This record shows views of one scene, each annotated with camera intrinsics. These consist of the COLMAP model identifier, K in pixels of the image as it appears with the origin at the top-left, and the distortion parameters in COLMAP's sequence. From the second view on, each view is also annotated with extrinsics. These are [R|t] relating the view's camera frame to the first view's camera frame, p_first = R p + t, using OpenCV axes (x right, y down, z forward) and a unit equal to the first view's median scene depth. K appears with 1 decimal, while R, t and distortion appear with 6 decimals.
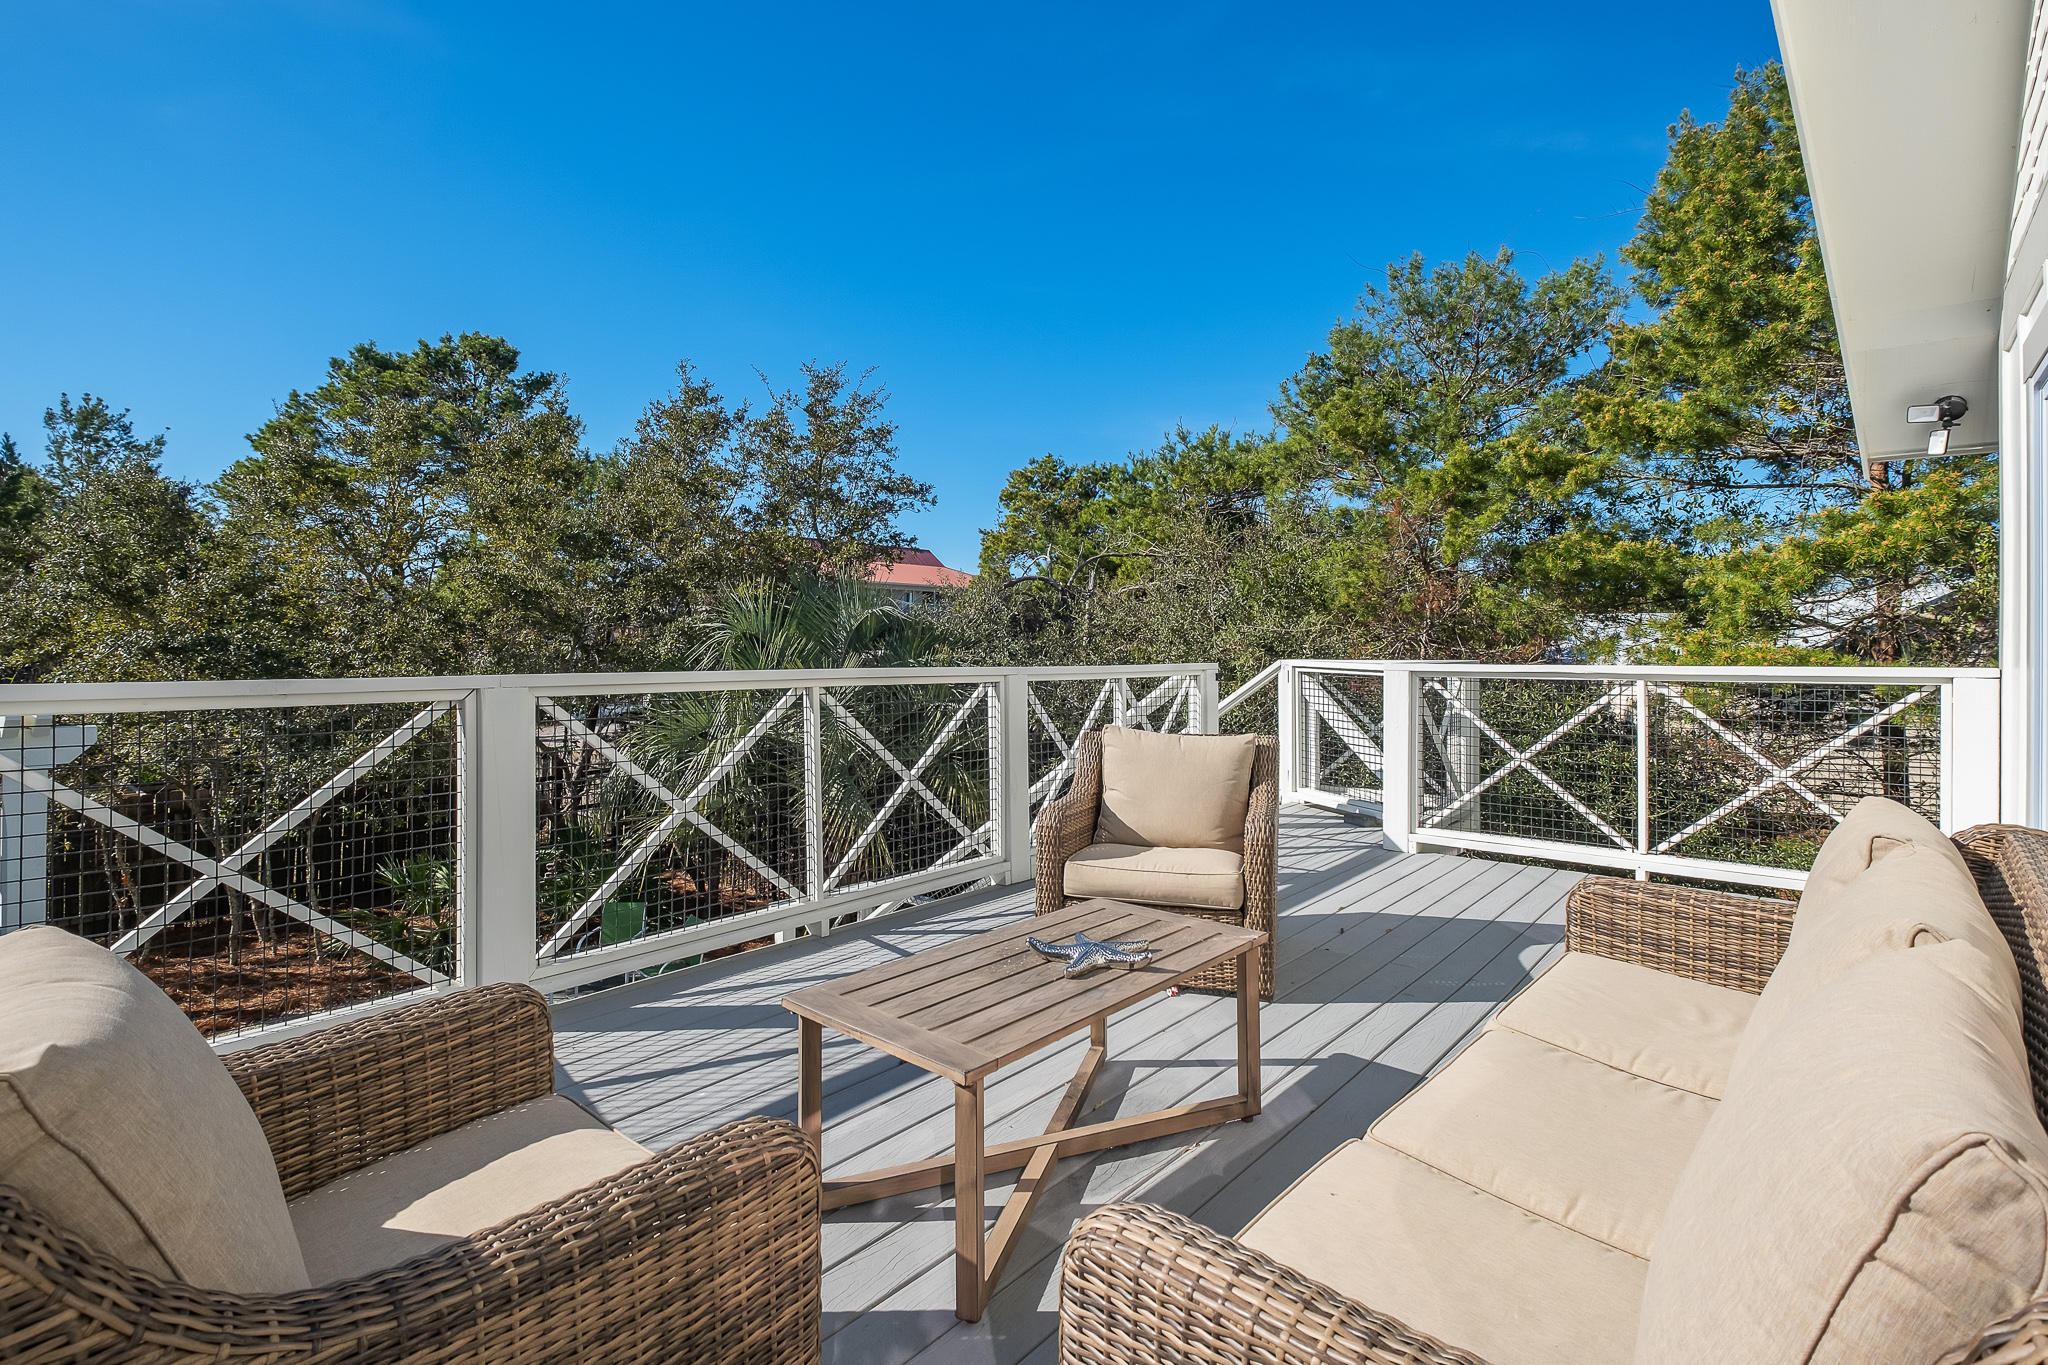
lens RADIAL K [[976.2, 0, 1041.0], [0, 976.2, 650.2], [0, 0, 1]] dist [-0.021947, 0.000595]
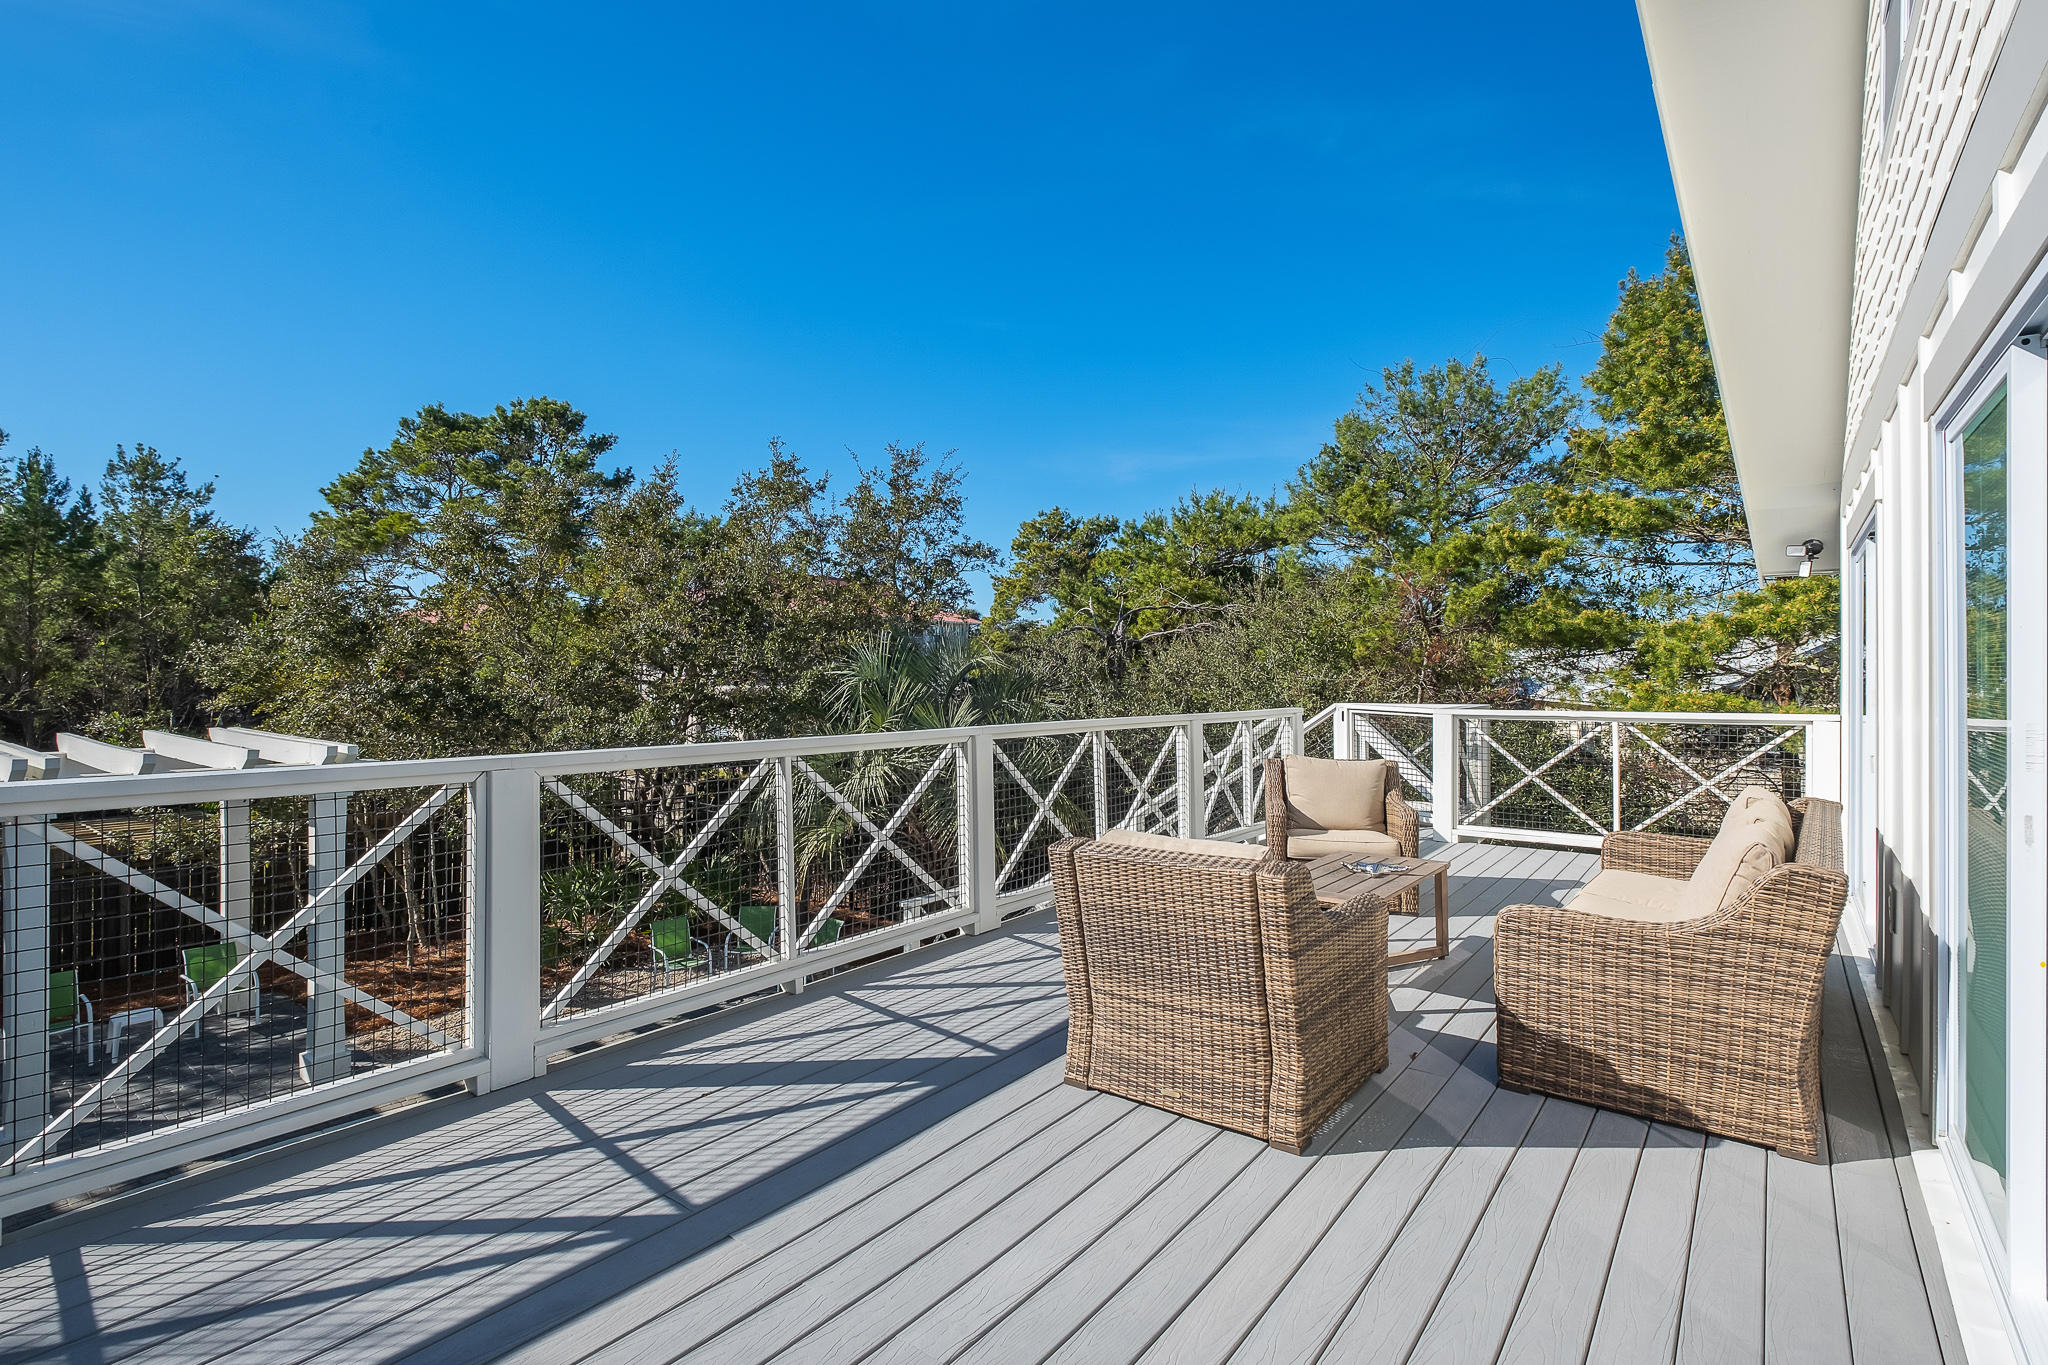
lens RADIAL K [[976.2, 0, 1021.9], [0, 976.2, 680.0], [0, 0, 1]] dist [-0.021947, 0.000595]
pose [[0.999142, -0.002741, 0.041318, -0.189334], [0.002682, 0.999995, 0.001498, -0.020308], [-0.041322, -0.001386, 0.999145, -0.241348]]
